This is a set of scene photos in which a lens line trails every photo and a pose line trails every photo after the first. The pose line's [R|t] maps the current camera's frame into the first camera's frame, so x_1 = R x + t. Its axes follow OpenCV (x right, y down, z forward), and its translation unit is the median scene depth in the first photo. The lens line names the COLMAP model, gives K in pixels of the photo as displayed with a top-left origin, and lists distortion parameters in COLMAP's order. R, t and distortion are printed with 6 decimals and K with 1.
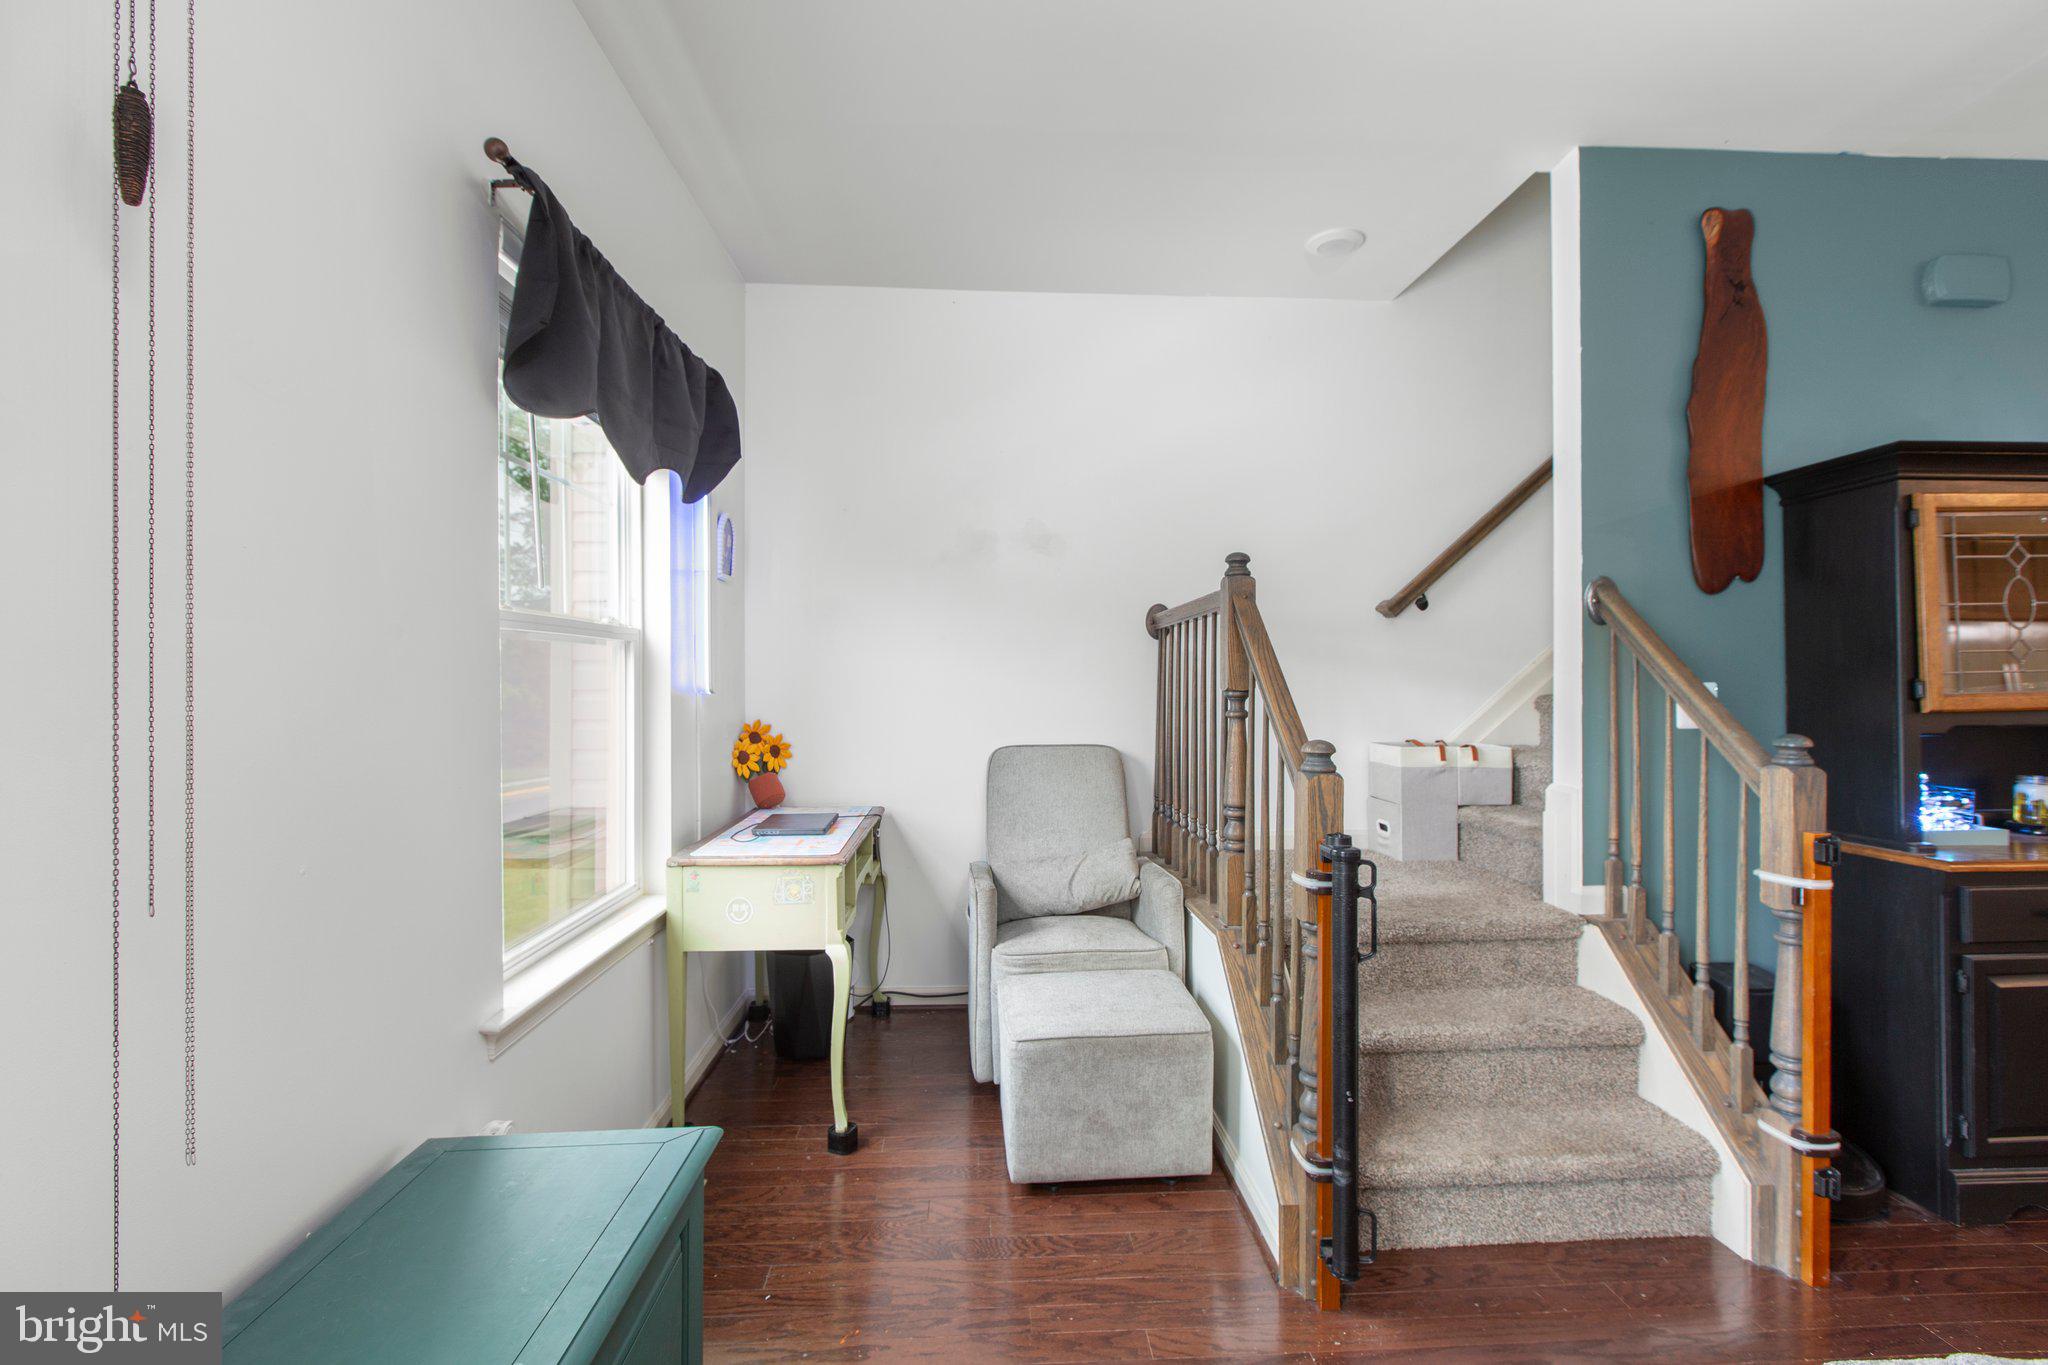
lens RADIAL K [[905.2, 0, 1029.1], [0, 905.2, 675.0], [0, 0, 1]] dist [-0.000251, -0.000846]
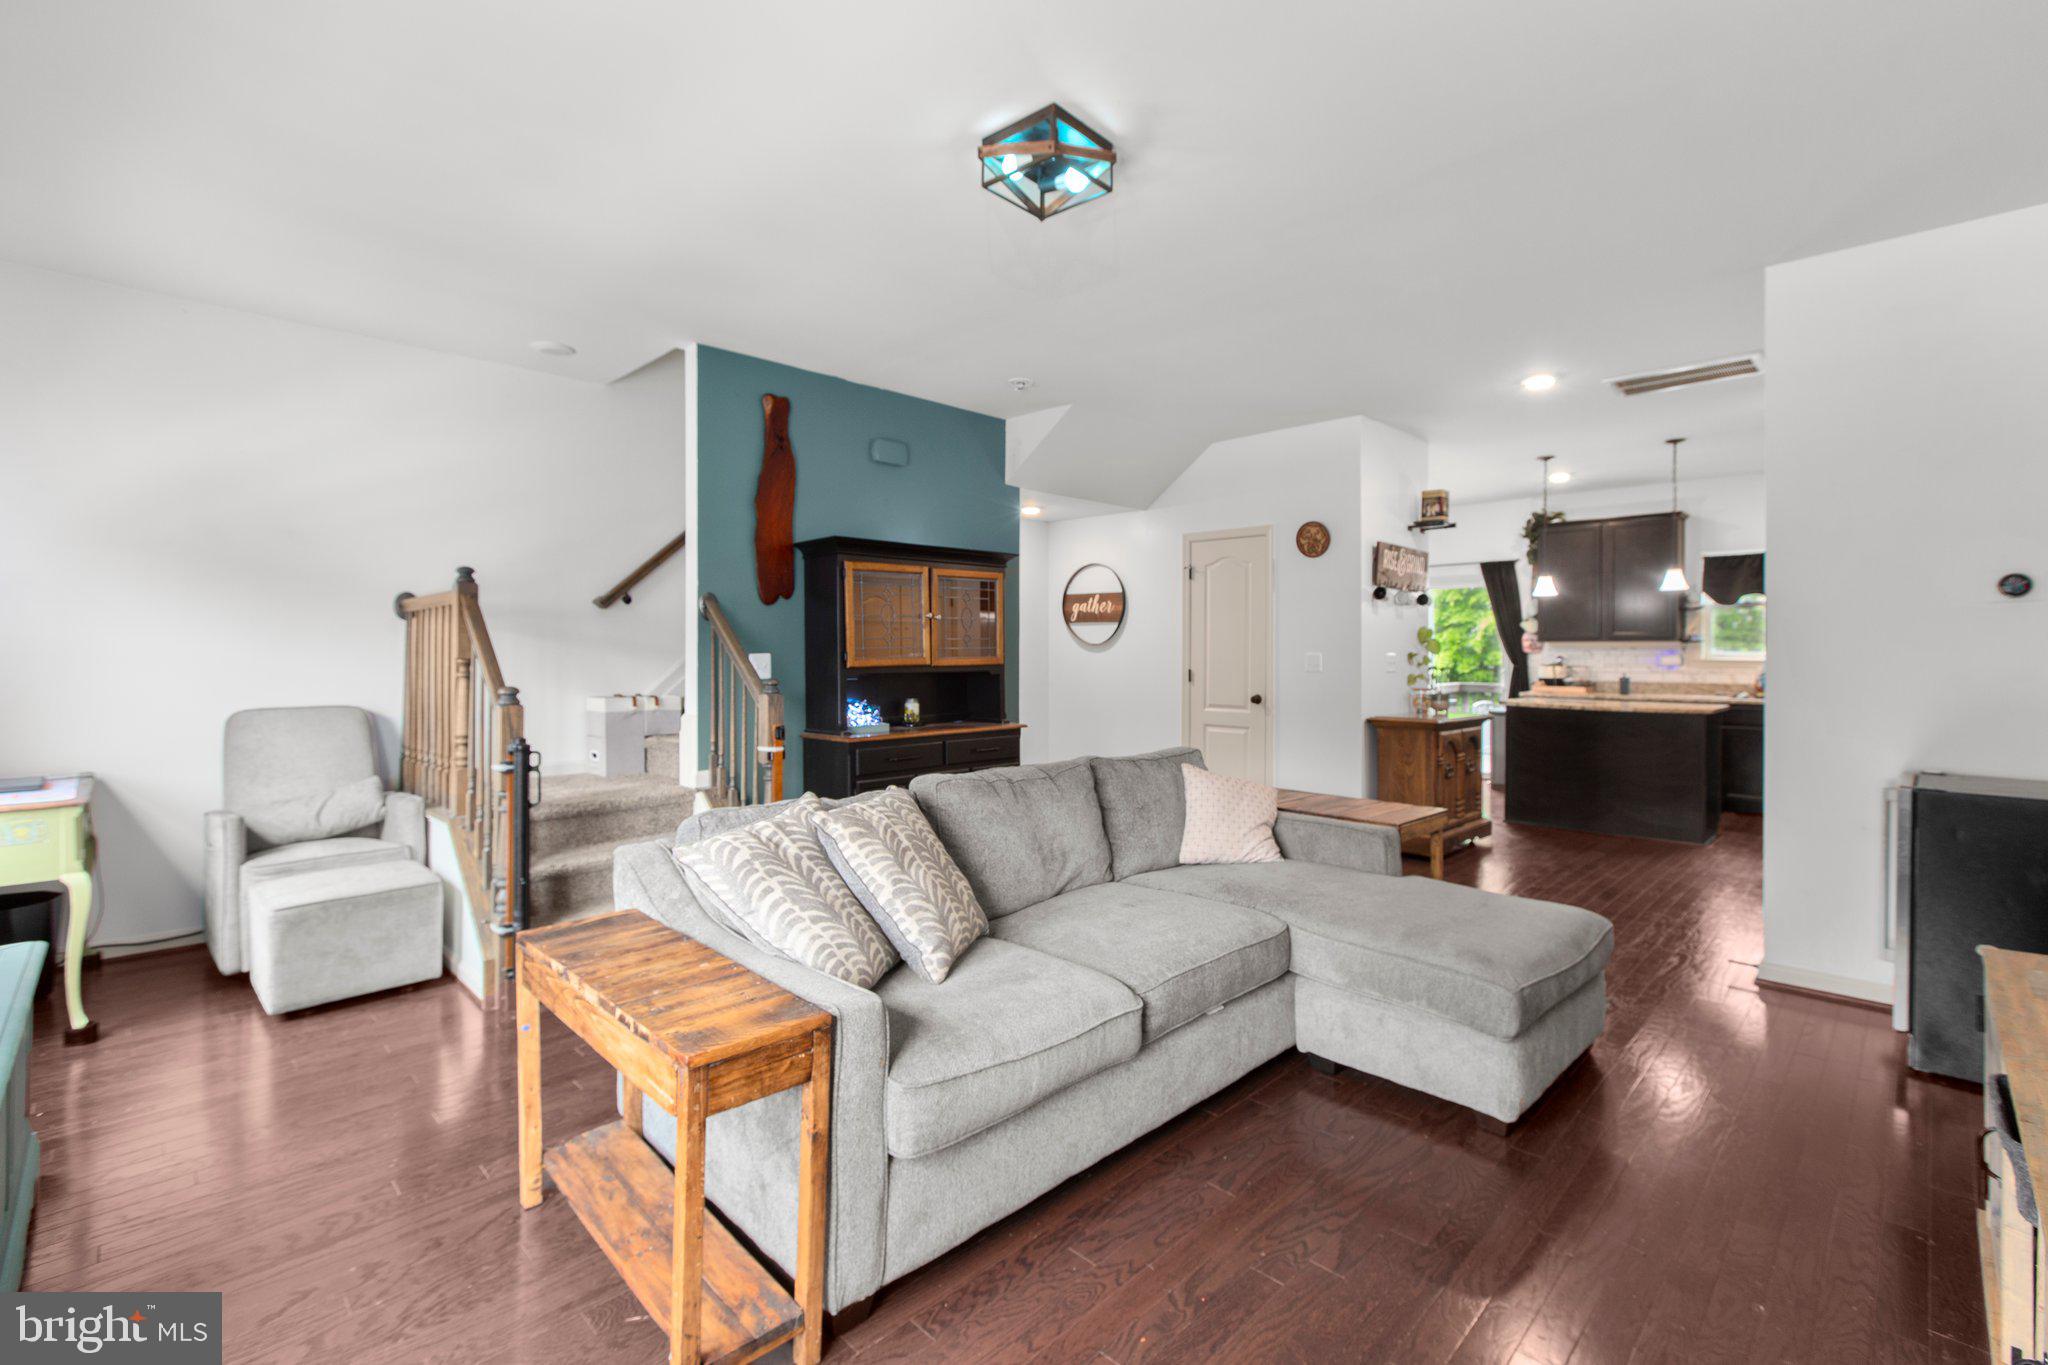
lens RADIAL K [[905.2, 0, 1029.5], [0, 905.2, 649.2], [0, 0, 1]] dist [-0.000251, -0.000846]
pose [[0.744430, 0.003351, 0.667692, -0.070976], [-0.002867, 0.999994, -0.001823, 0.001405], [-0.667694, -0.000557, 0.744435, -0.715863]]
